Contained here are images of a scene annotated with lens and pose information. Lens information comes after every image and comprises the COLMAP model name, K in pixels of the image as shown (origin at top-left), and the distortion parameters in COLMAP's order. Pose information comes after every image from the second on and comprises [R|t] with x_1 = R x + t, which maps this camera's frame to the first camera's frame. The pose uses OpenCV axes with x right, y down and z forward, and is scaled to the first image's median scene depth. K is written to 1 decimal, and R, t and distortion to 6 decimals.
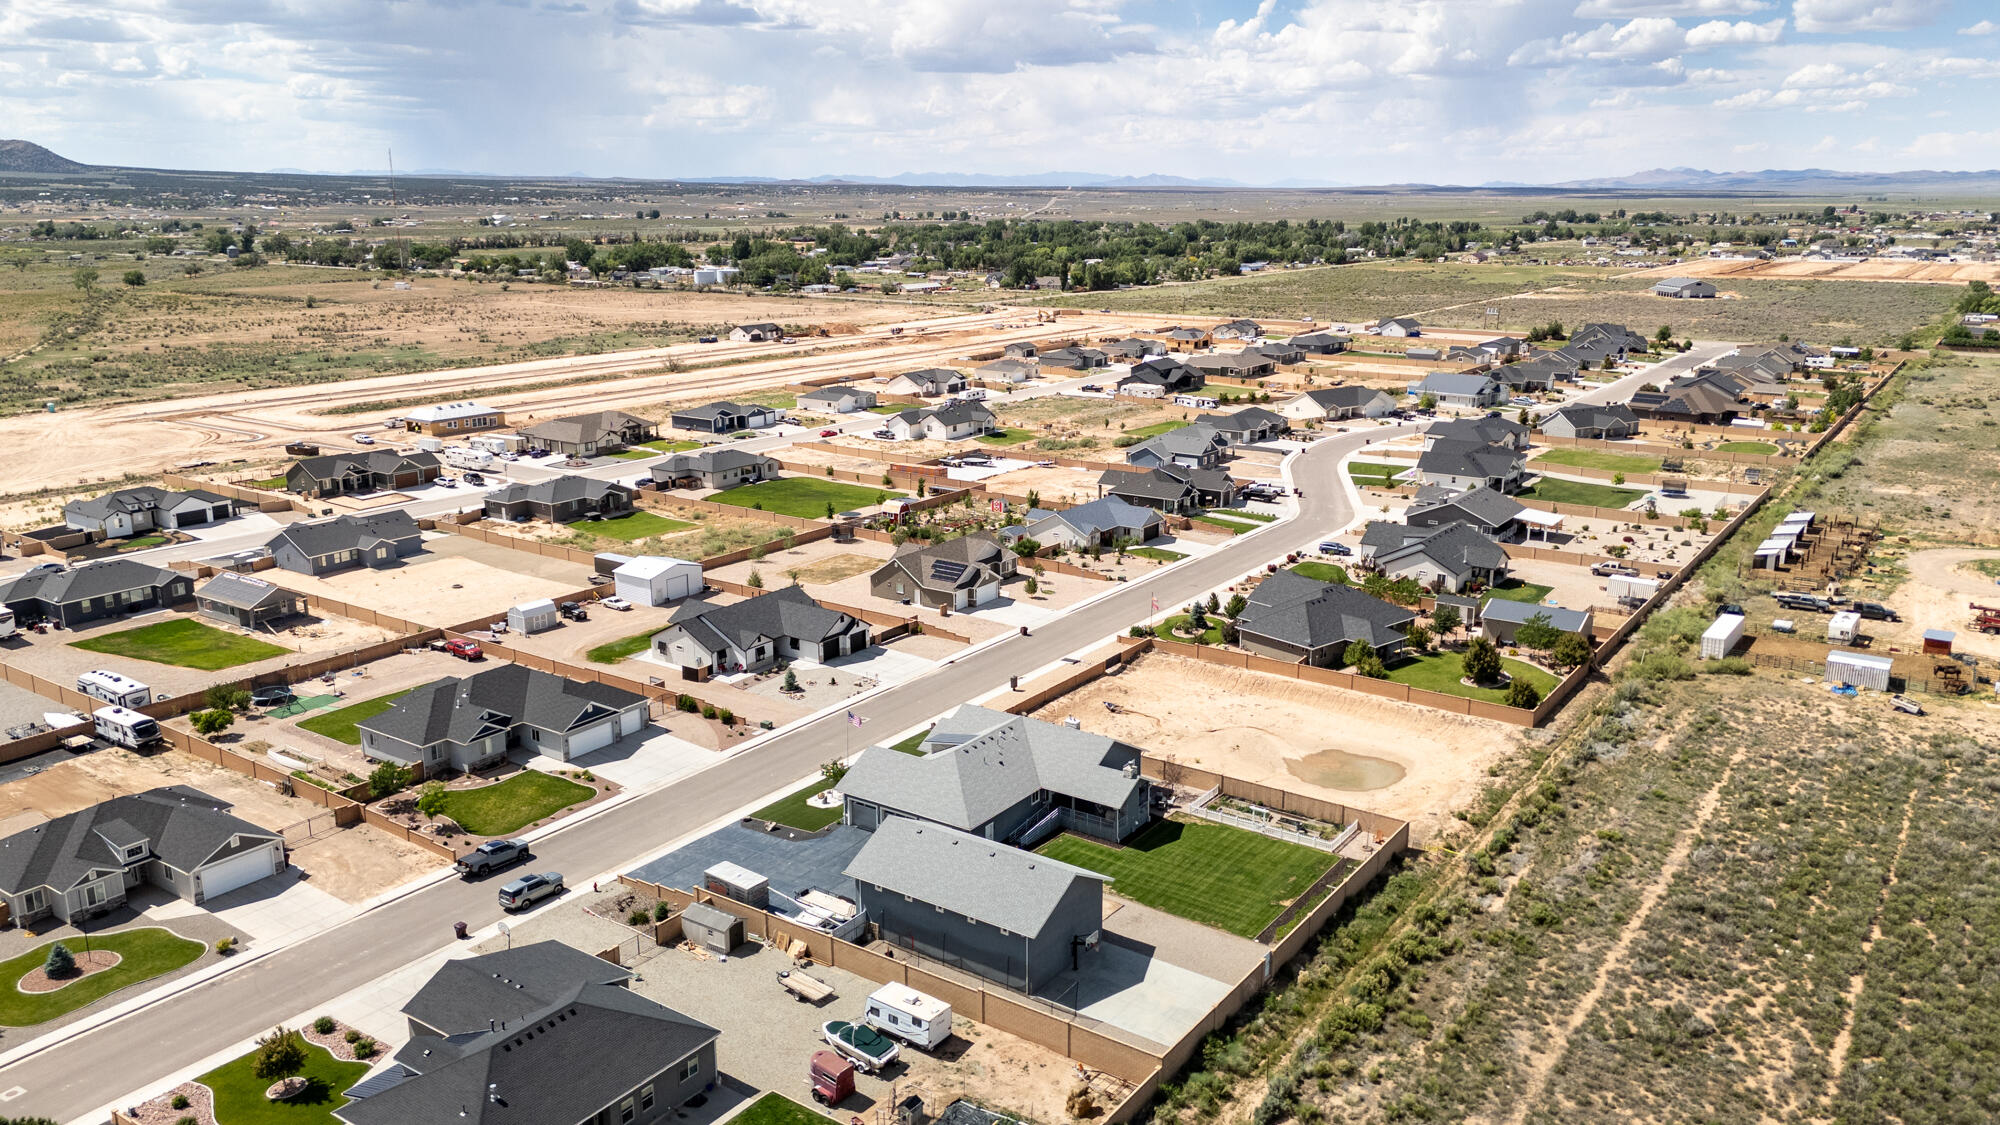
lens RADIAL K [[1467.6, 0, 1016.0], [0, 1467.6, 568.1], [0, 0, 1]] dist [0.177260, -0.301075]
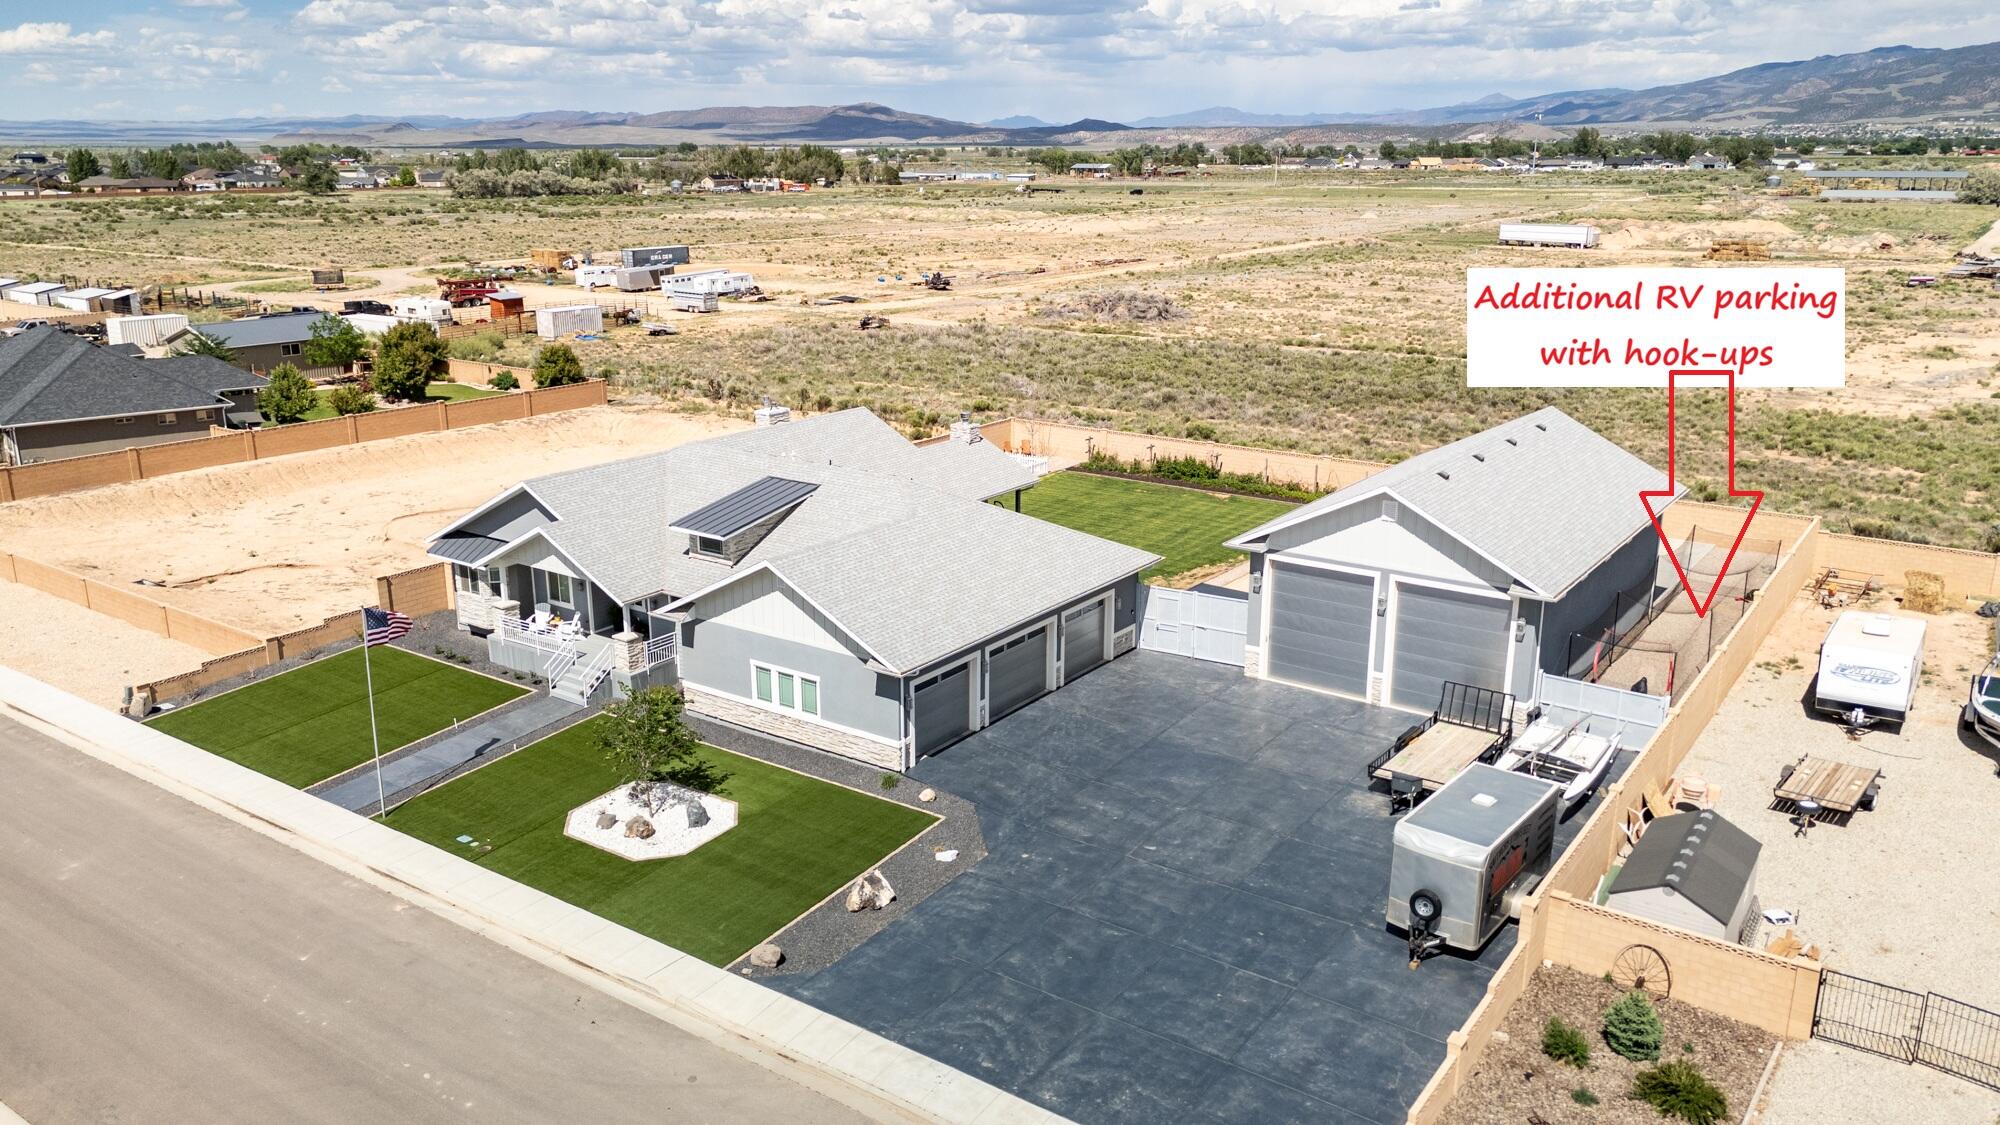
lens RADIAL K [[1471.9, 0, 1000.0], [0, 1471.9, 562.5], [0, 0, 1]] dist [0.079022, -0.068319]
pose [[0.014459, -0.273806, 0.961676, -0.299488], [0.253211, 0.931429, 0.261387, 0.035775], [-0.967303, 0.239728, 0.082798, 0.677177]]
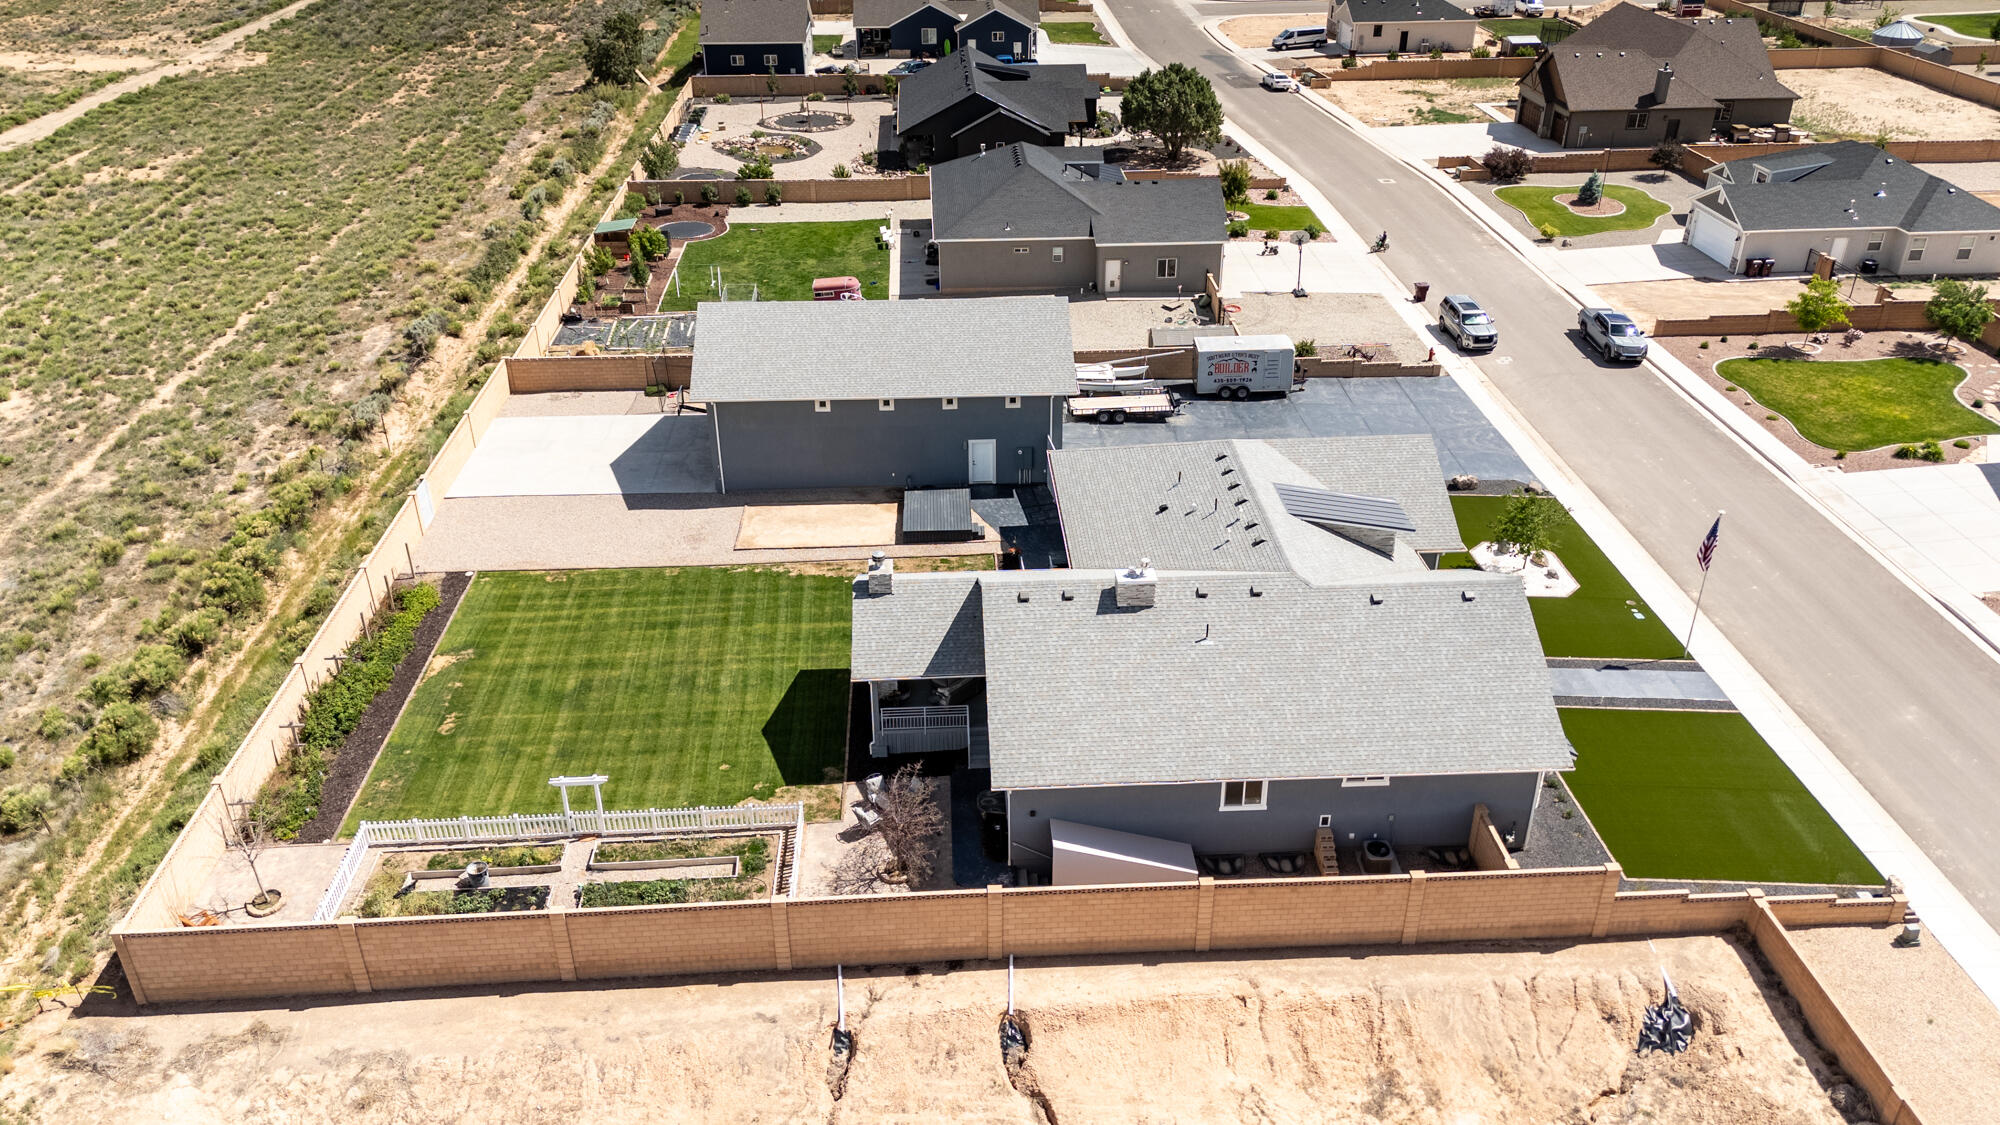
lens RADIAL K [[1471.9, 0, 1000.0], [0, 1471.9, 562.5], [0, 0, 1]] dist [0.079022, -0.068319]
pose [[-0.789194, 0.300955, -0.535350, 0.184820], [-0.151361, 0.749497, 0.644472, -0.086570], [0.595200, 0.589645, -0.545945, 0.871230]]
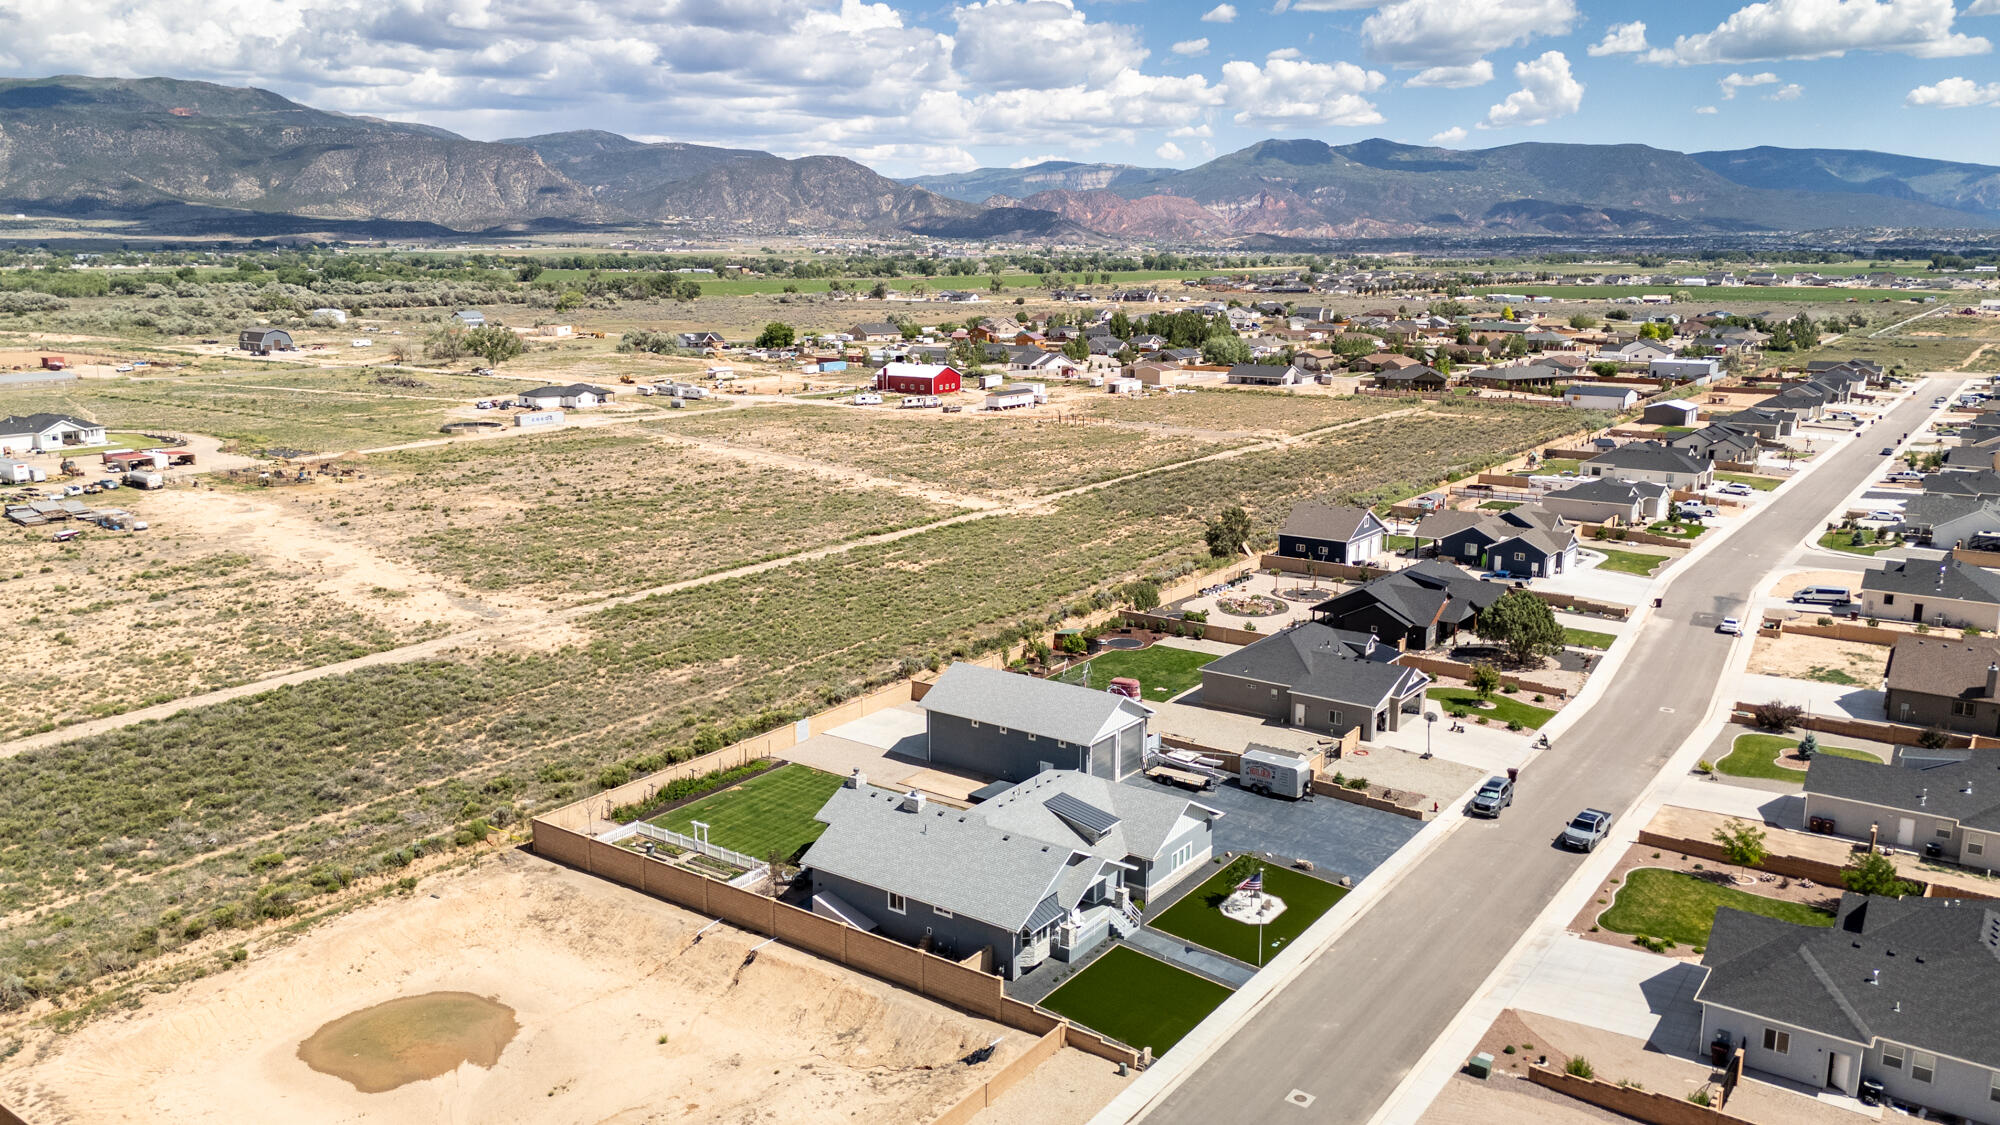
lens RADIAL K [[1471.9, 0, 1000.0], [0, 1471.9, 562.5], [0, 0, 1]] dist [0.079022, -0.068319]
pose [[-0.999655, -0.002954, 0.026086, -0.015954], [0.009016, 0.894598, 0.446781, -0.235644], [-0.024656, 0.446862, -0.894263, 1.184309]]
